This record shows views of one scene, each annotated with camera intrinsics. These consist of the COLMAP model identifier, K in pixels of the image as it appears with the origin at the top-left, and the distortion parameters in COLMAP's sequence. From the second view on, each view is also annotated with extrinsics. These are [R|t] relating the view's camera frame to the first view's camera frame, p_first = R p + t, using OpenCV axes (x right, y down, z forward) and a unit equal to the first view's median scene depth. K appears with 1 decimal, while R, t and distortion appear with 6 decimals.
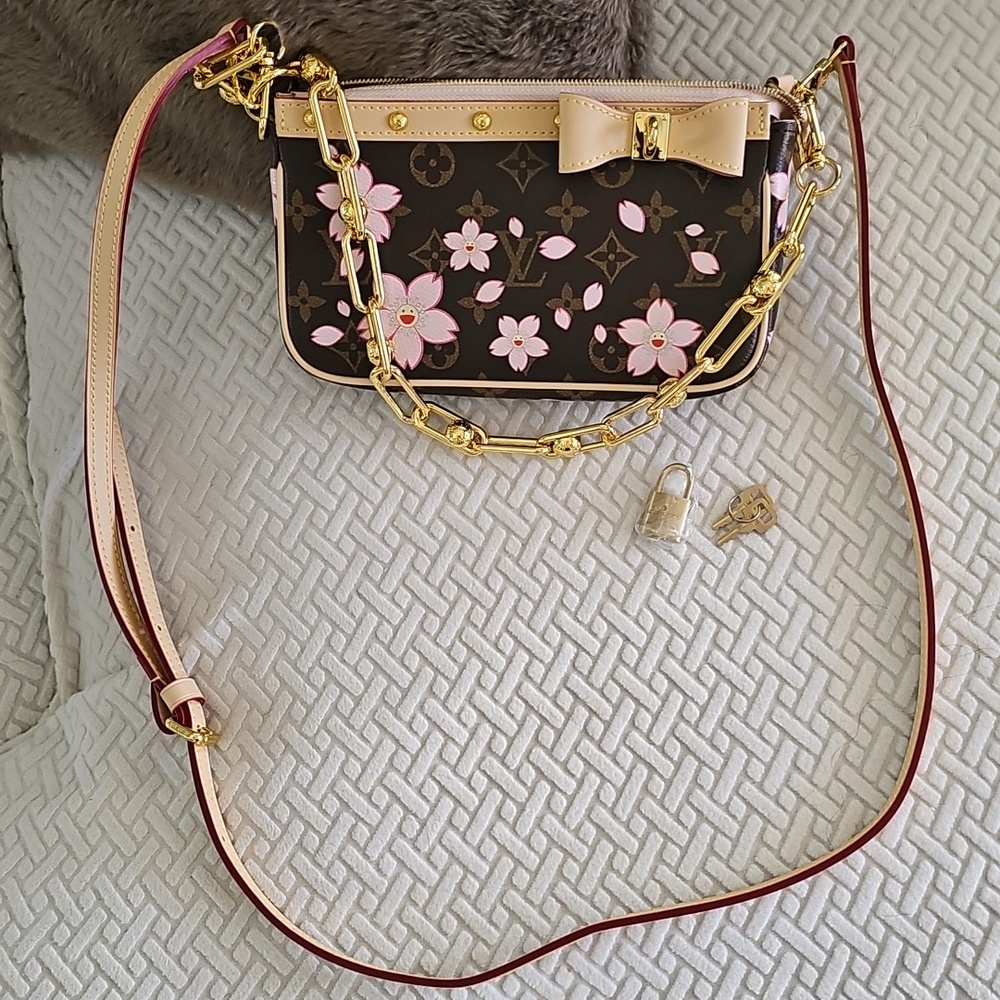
lens RADIAL K [[1217.7, 0, 512.5], [0, 1217.7, 532.1], [0, 0, 1]] dist [0.019651, 0.000000]
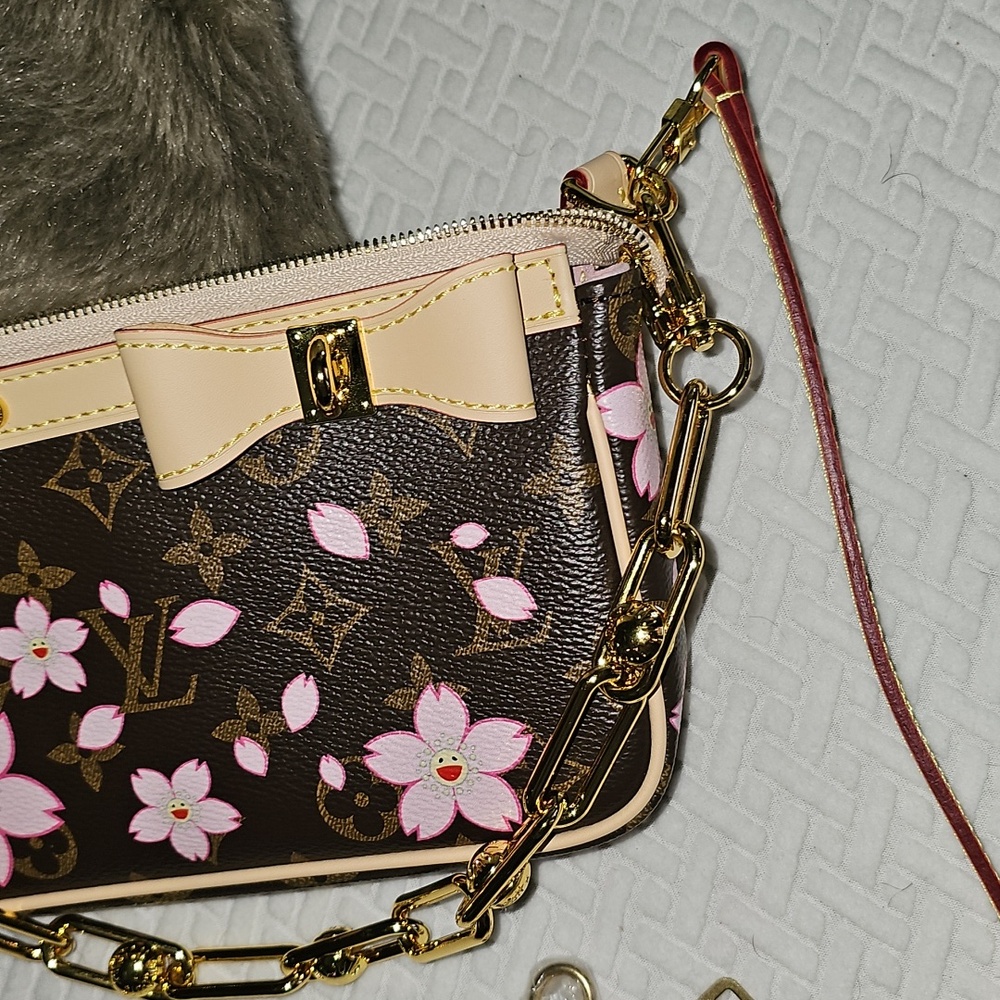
lens RADIAL K [[1217.7, 0, 535.4], [0, 1217.7, 459.9], [0, 0, 1]] dist [0.019651, 0.000000]
pose [[0.975811, -0.207576, -0.068598, 0.210836], [0.208515, 0.977996, 0.006753, -0.271825], [0.065687, -0.020893, 0.997621, 0.525698]]
